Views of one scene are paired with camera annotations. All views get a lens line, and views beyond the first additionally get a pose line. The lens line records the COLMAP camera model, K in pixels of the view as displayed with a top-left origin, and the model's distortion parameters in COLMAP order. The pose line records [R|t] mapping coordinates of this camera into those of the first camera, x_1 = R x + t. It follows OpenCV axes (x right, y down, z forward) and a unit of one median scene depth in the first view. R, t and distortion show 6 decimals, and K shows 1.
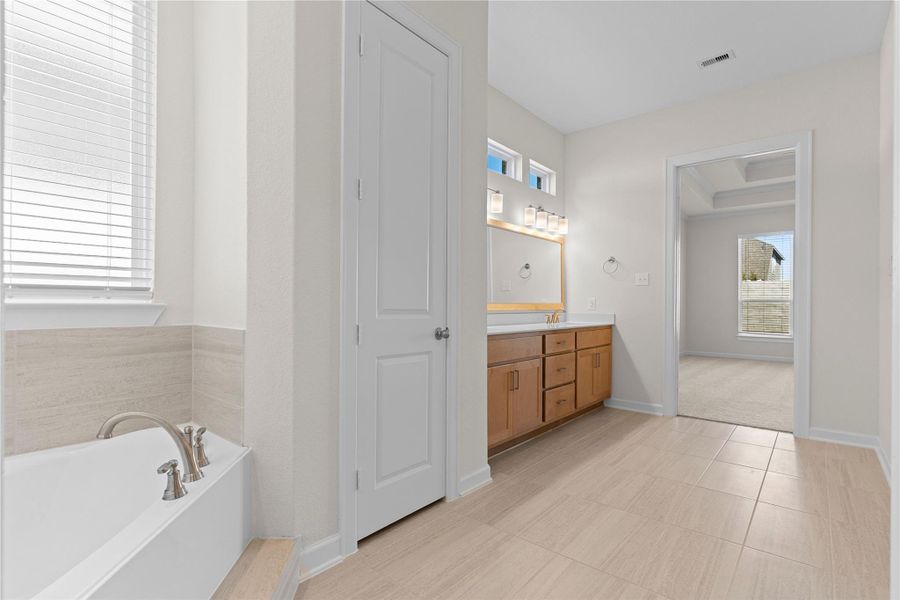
lens RADIAL K [[435.6, 0, 451.0], [0, 435.6, 306.5], [0, 0, 1]] dist [-0.000224, 0.000065]
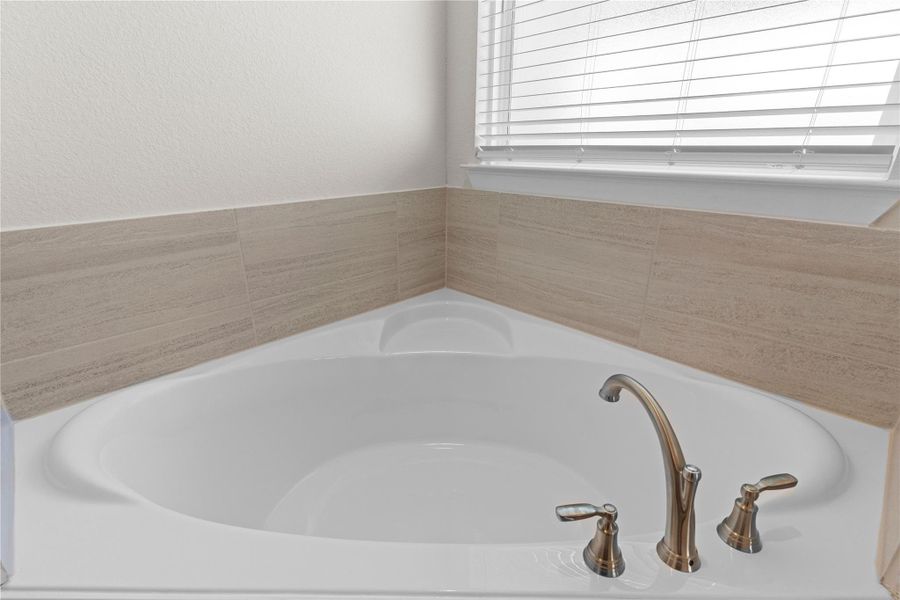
lens RADIAL K [[424.2, 0, 446.9], [0, 424.2, 299.9], [0, 0, 1]] dist [-0.000293, 0.000111]
pose [[-0.093692, 0.332387, -0.938478, -0.125014], [-0.010666, 0.942235, 0.334782, -0.028853], [0.995544, 0.041376, -0.084734, 0.464863]]
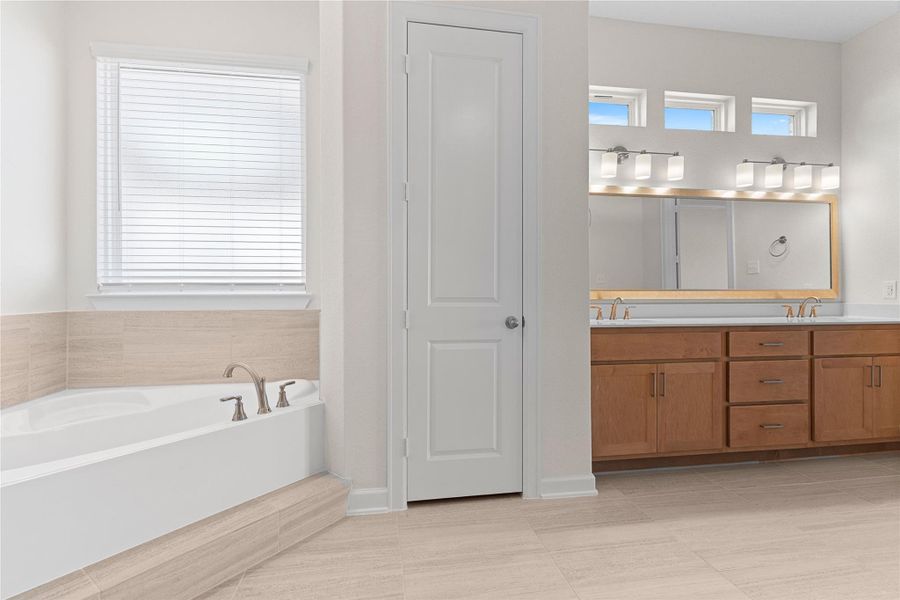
lens RADIAL K [[429.8, 0, 450.0], [0, 429.8, 300.0], [0, 0, 1]] dist [0.006144, 0.000706]
pose [[0.764256, 0.000760, -0.644913, 0.499384], [0.004051, 0.999974, 0.005979, 0.005780], [0.644901, -0.007182, 0.764233, 0.182108]]
